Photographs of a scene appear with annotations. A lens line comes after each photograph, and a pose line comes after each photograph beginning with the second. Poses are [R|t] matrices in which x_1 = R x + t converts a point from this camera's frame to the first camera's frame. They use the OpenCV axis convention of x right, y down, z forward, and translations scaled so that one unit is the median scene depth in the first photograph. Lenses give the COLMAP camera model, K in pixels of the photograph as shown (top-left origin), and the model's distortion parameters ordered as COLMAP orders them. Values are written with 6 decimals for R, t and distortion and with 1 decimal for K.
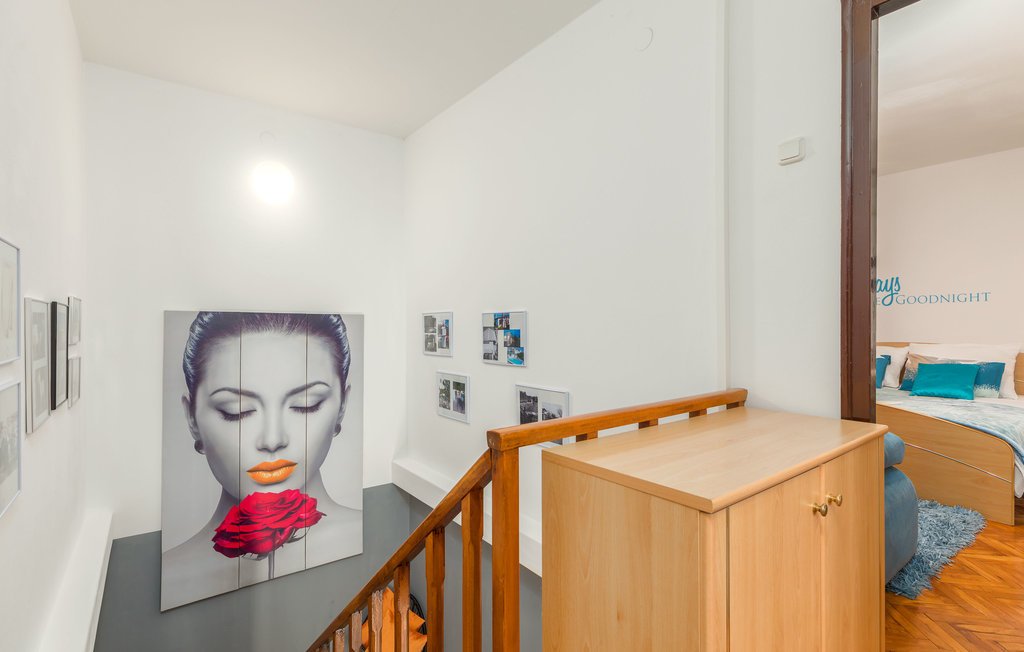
lens RADIAL K [[485.2, 0, 512.0], [0, 485.2, 326.0], [0, 0, 1]] dist [0.014621, -0.000361]
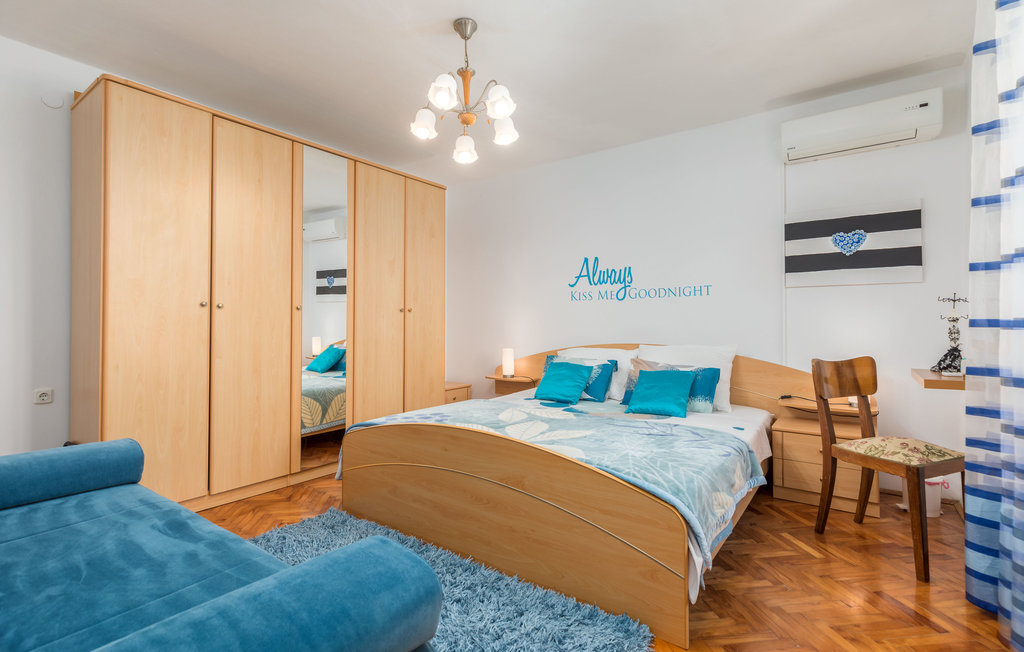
lens RADIAL K [[485.2, 0, 512.0], [0, 485.2, 326.0], [0, 0, 1]] dist [0.014621, -0.000361]
pose [[0.952120, 0.000258, 0.305723, 0.384487], [-0.000281, 1.000000, 0.000032, 0.002951], [-0.305723, -0.000116, 0.952120, 0.300906]]
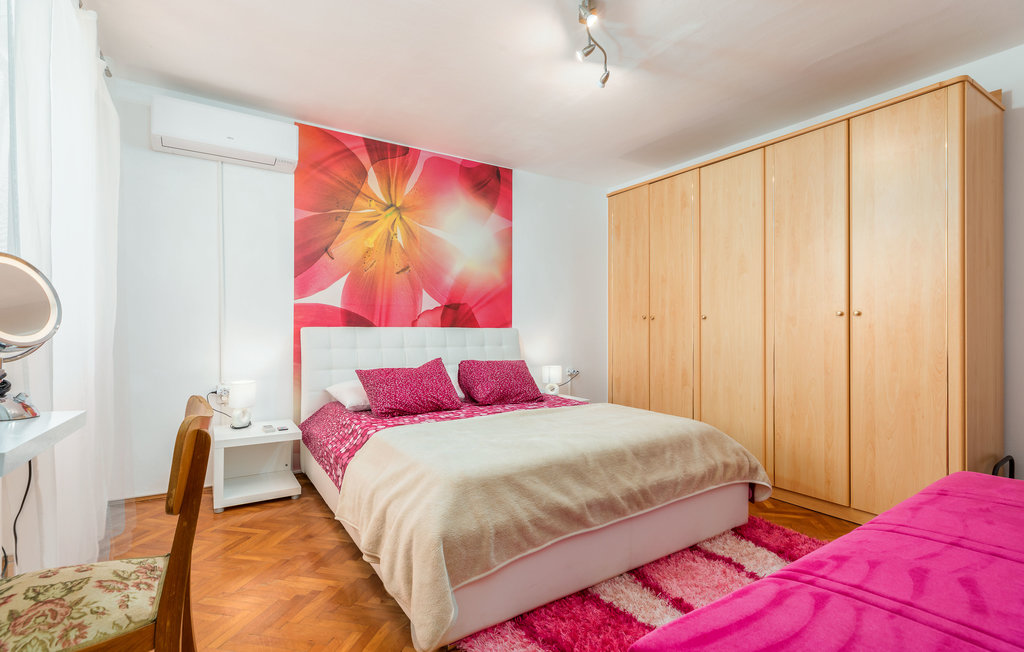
lens RADIAL K [[485.2, 0, 512.0], [0, 485.2, 326.0], [0, 0, 1]] dist [0.014621, -0.000361]
pose [[-0.059296, -0.011217, -0.998177, 0.914374], [-0.004005, 0.999931, -0.010999, -0.000561], [0.998232, 0.003346, -0.059337, 0.671530]]
